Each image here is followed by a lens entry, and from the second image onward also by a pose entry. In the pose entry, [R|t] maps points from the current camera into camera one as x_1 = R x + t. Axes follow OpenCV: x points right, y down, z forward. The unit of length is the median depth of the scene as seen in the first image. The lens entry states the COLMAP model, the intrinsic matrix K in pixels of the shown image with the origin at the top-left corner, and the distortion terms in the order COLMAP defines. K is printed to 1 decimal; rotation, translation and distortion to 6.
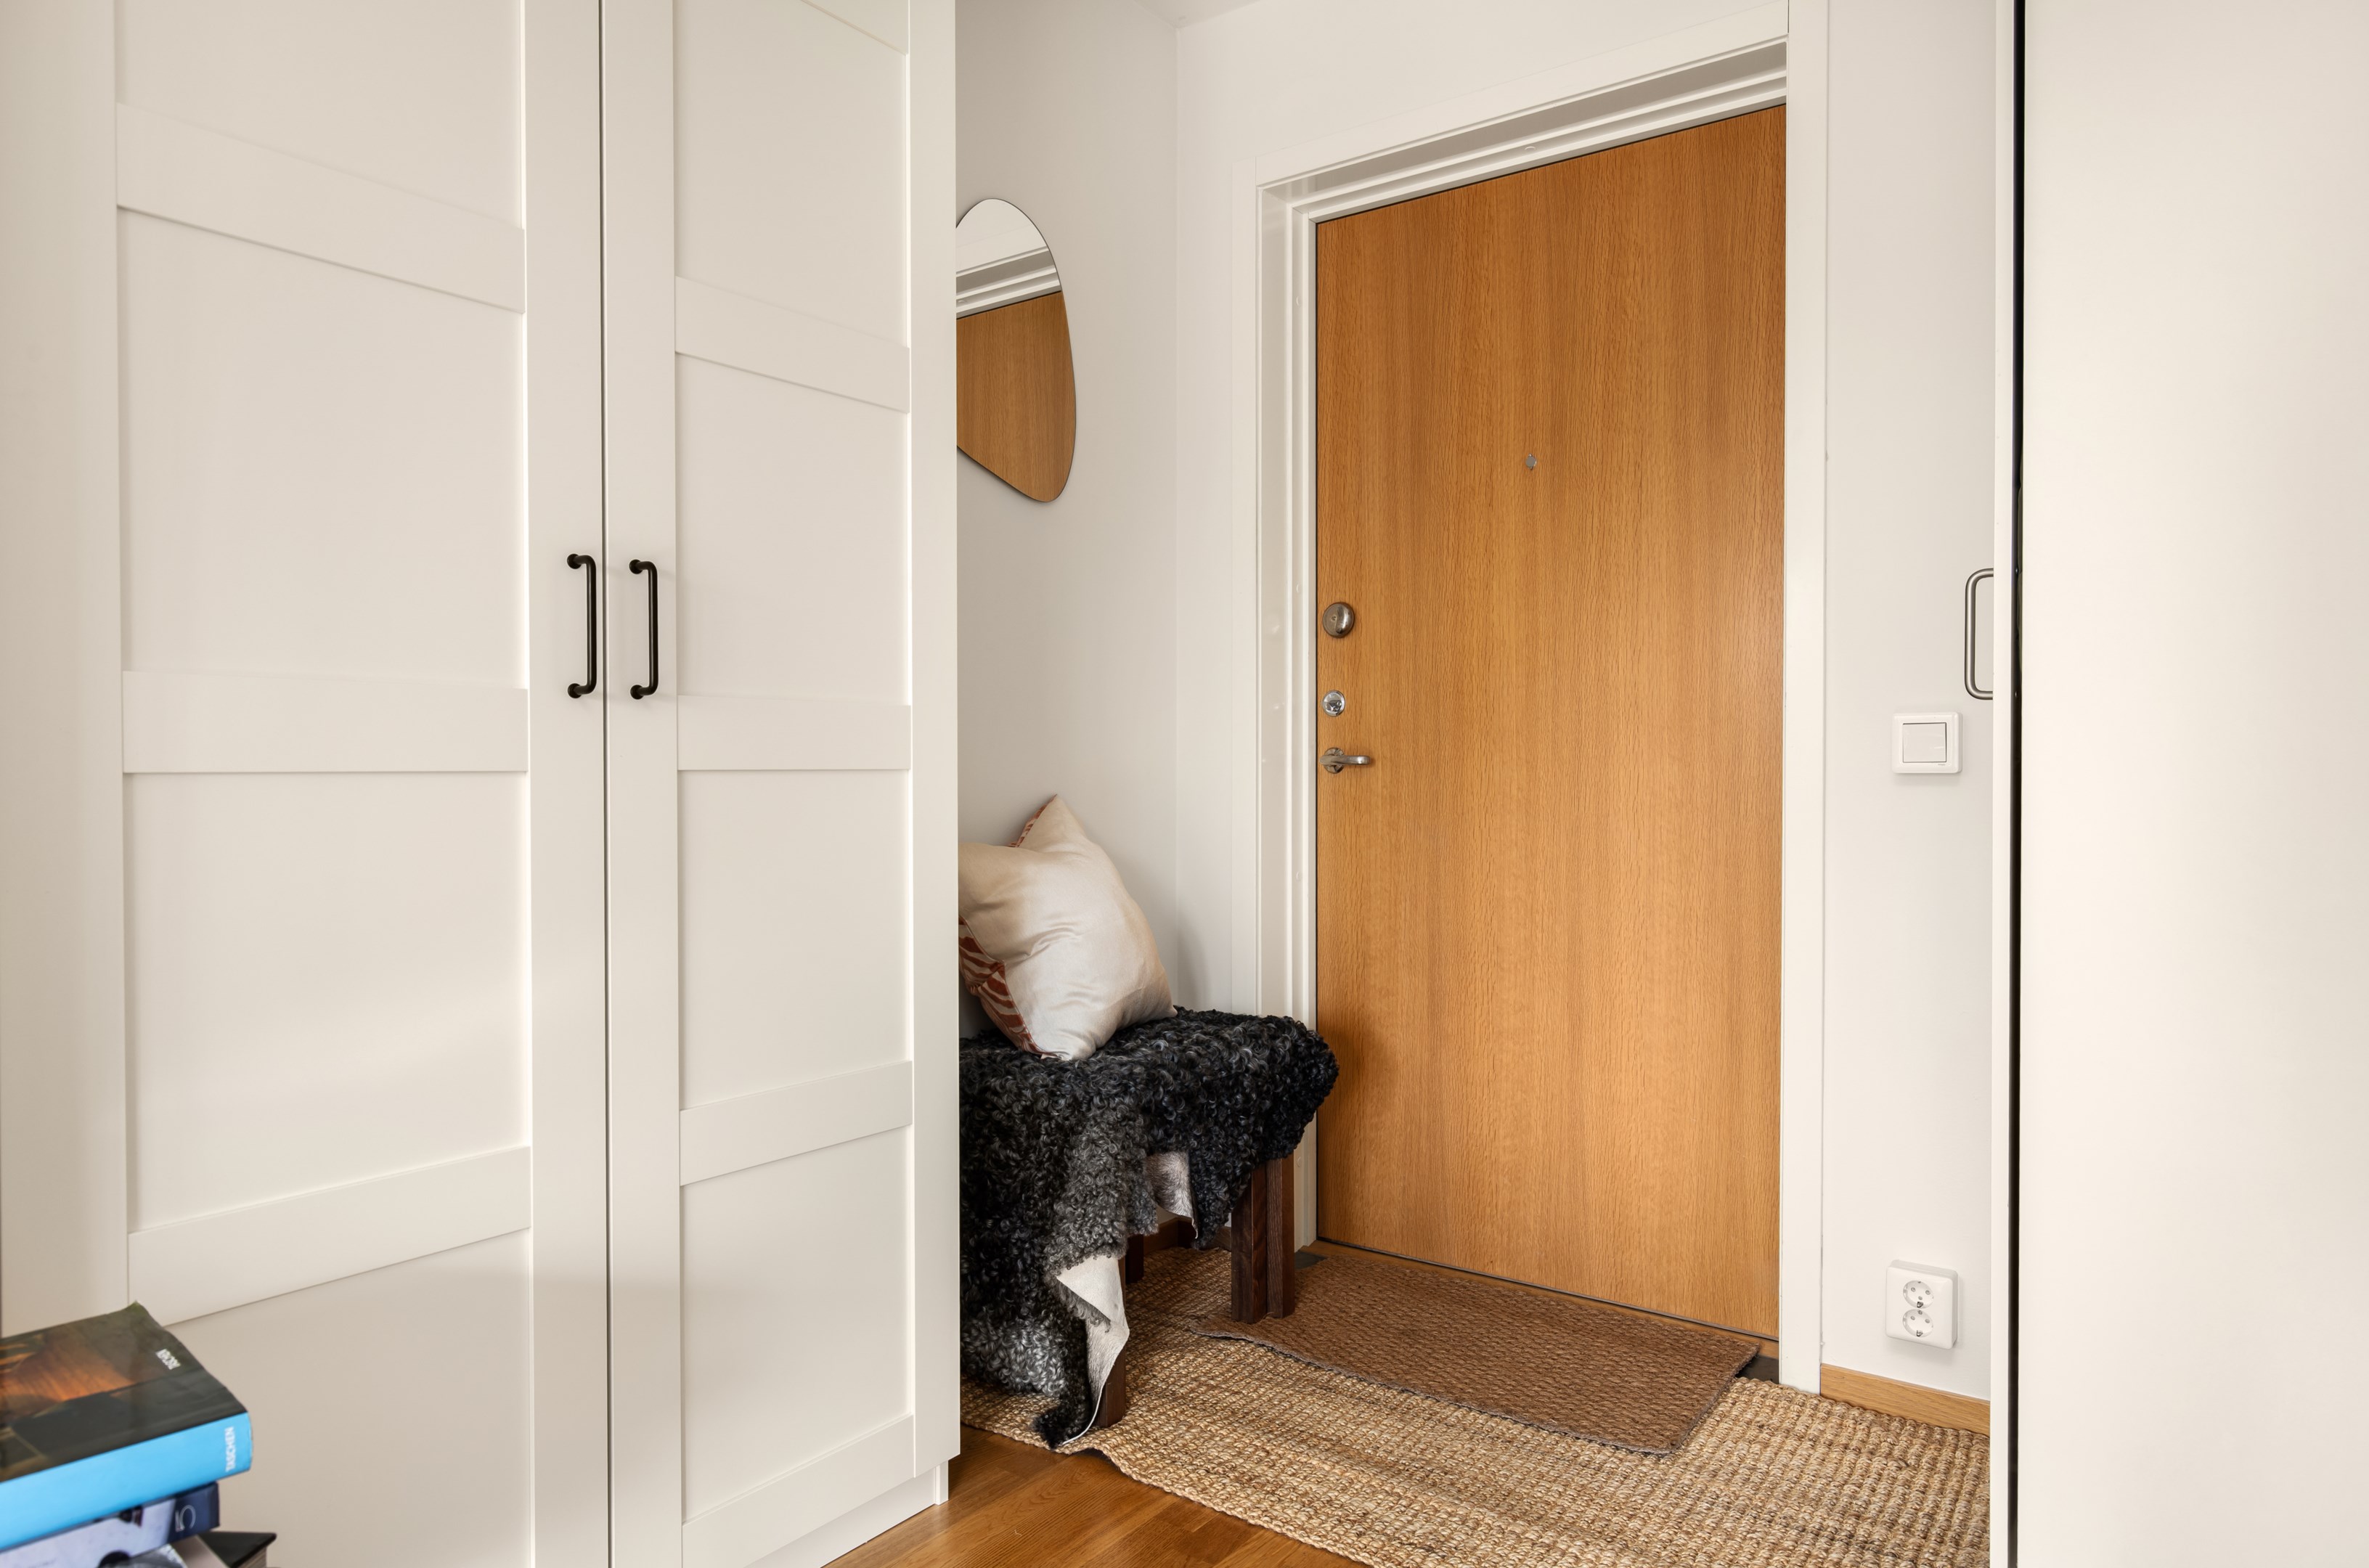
lens RADIAL K [[1466.1, 0, 1184.5], [0, 1466.1, 784.0], [0, 0, 1]] dist [0.000154, -0.000168]
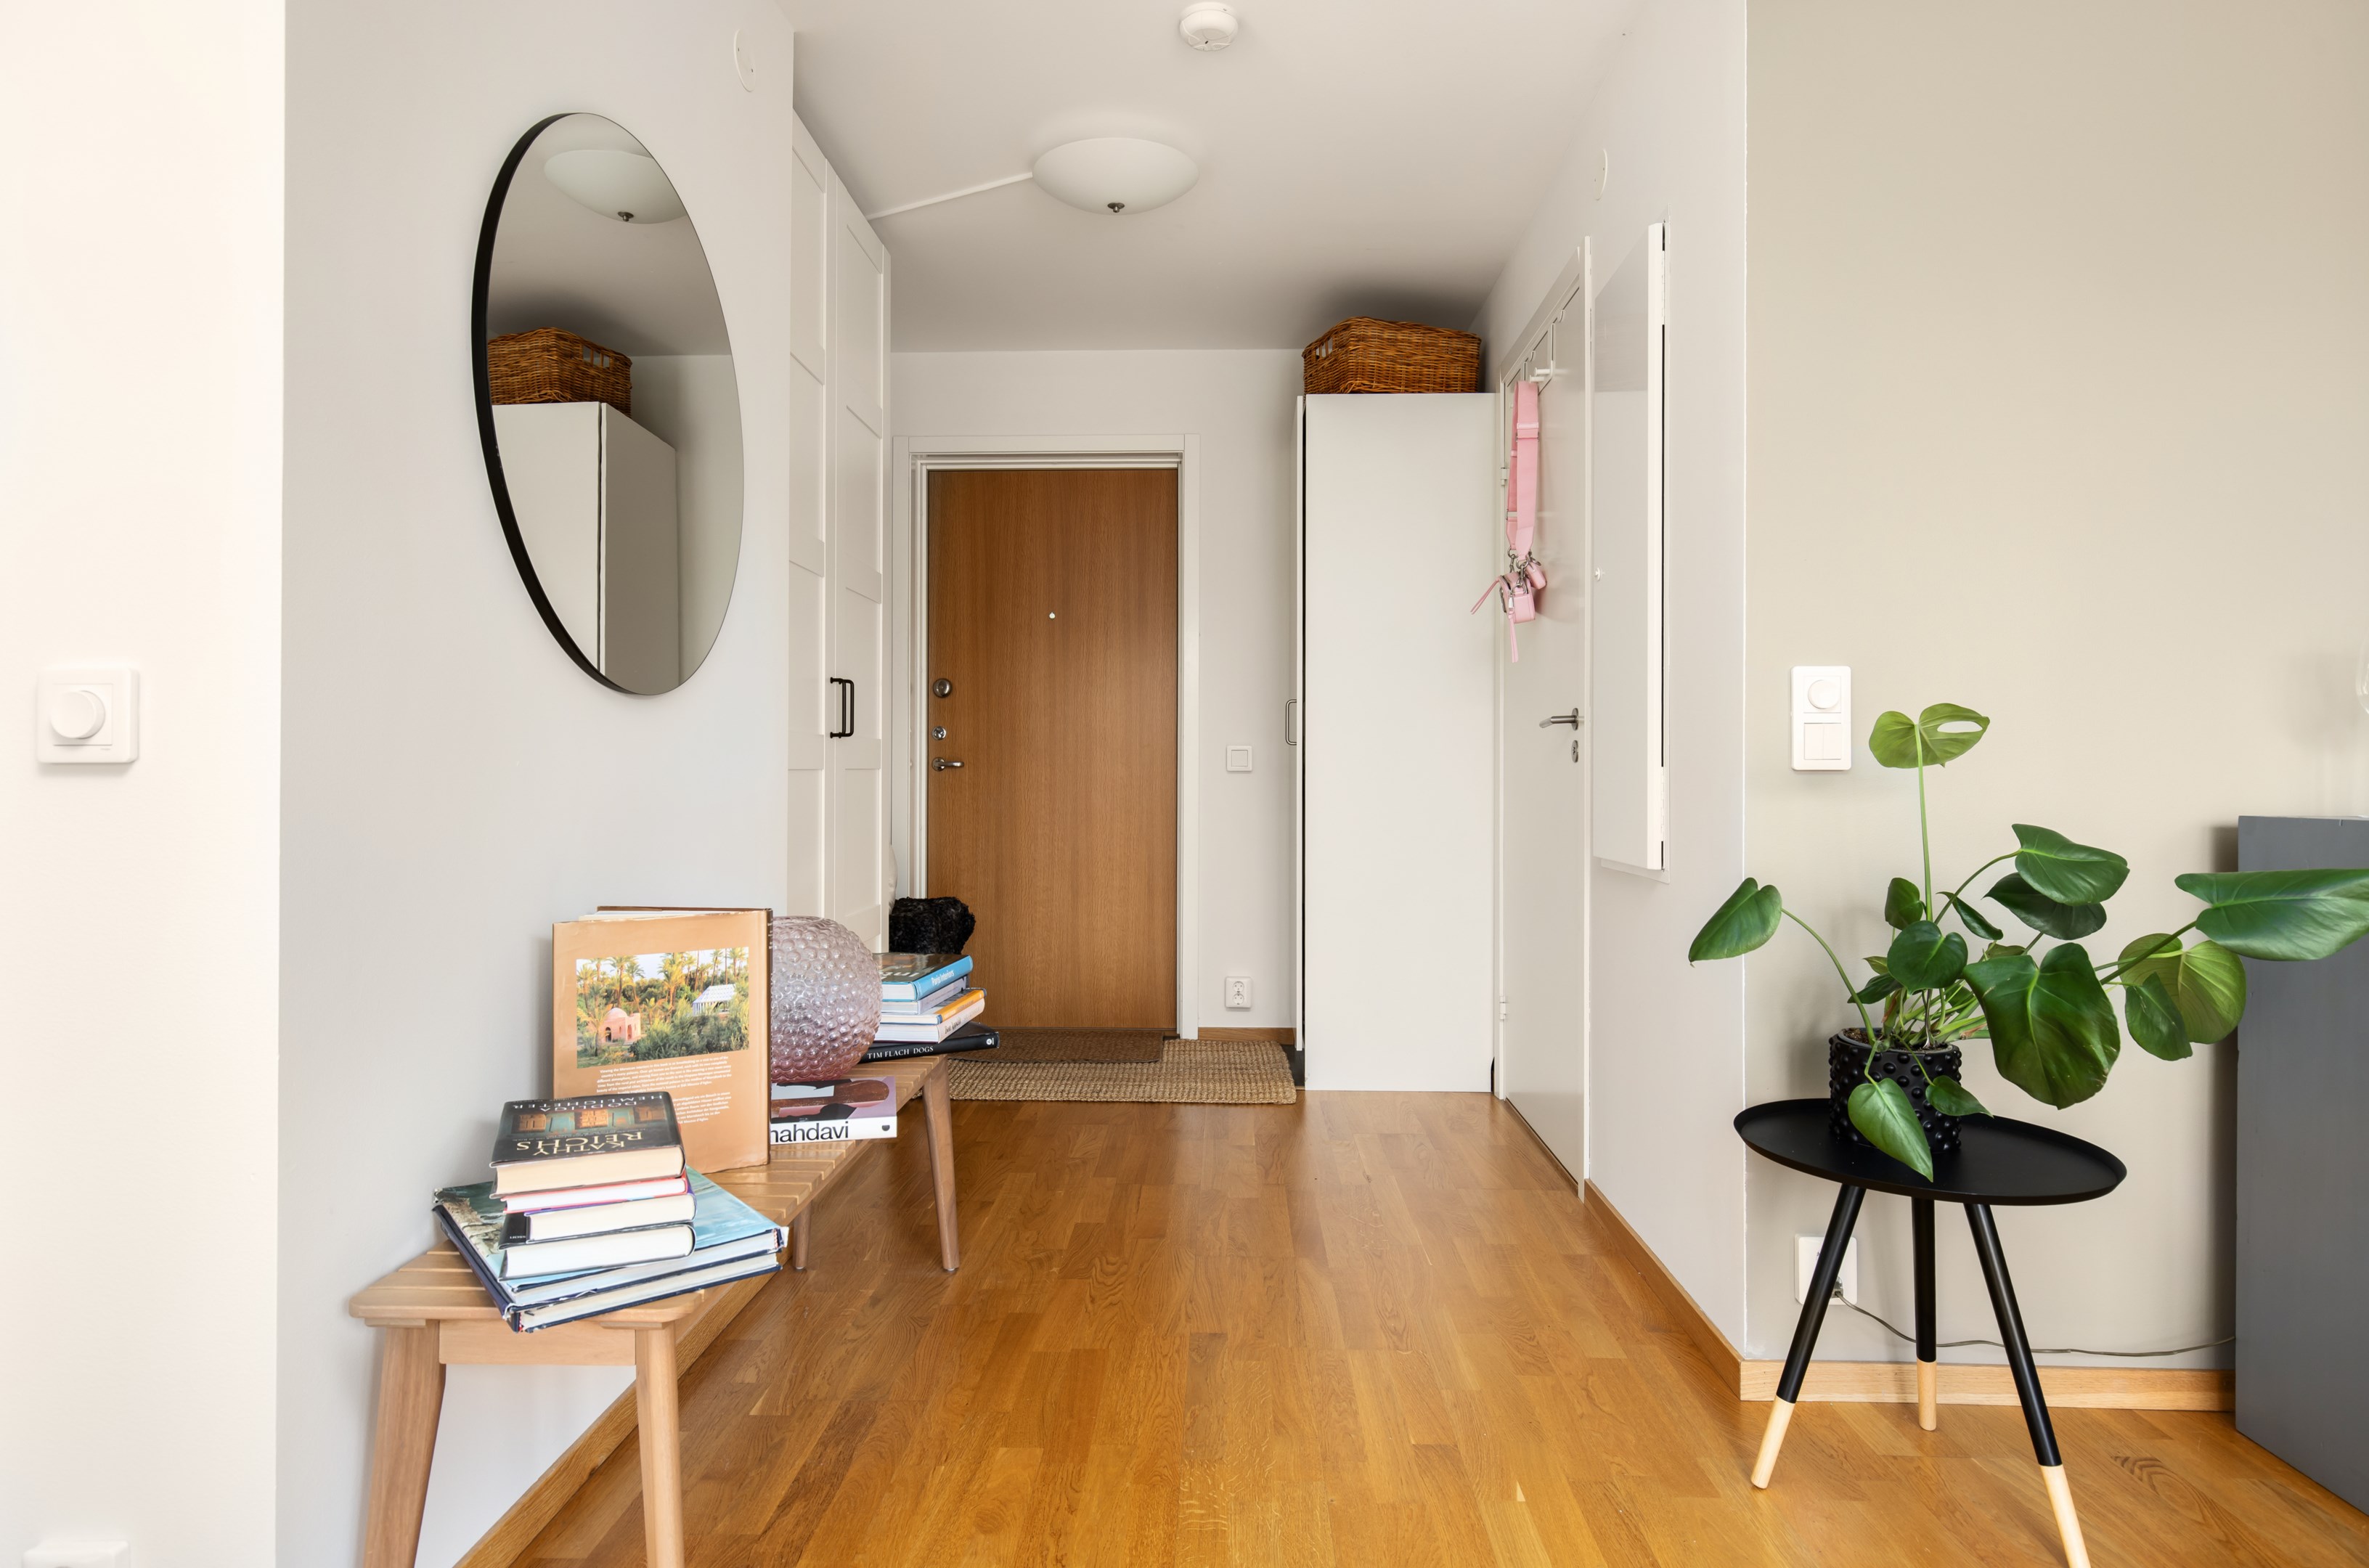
lens RADIAL K [[1303.3, 0, 1187.9], [0, 1303.3, 779.1], [0, 0, 1]] dist [0.002762, -0.000606]
pose [[0.824071, -0.002692, 0.566481, -0.617921], [0.005505, 0.999980, -0.003257, 0.010391], [-0.566460, 0.005803, 0.824068, -0.570140]]
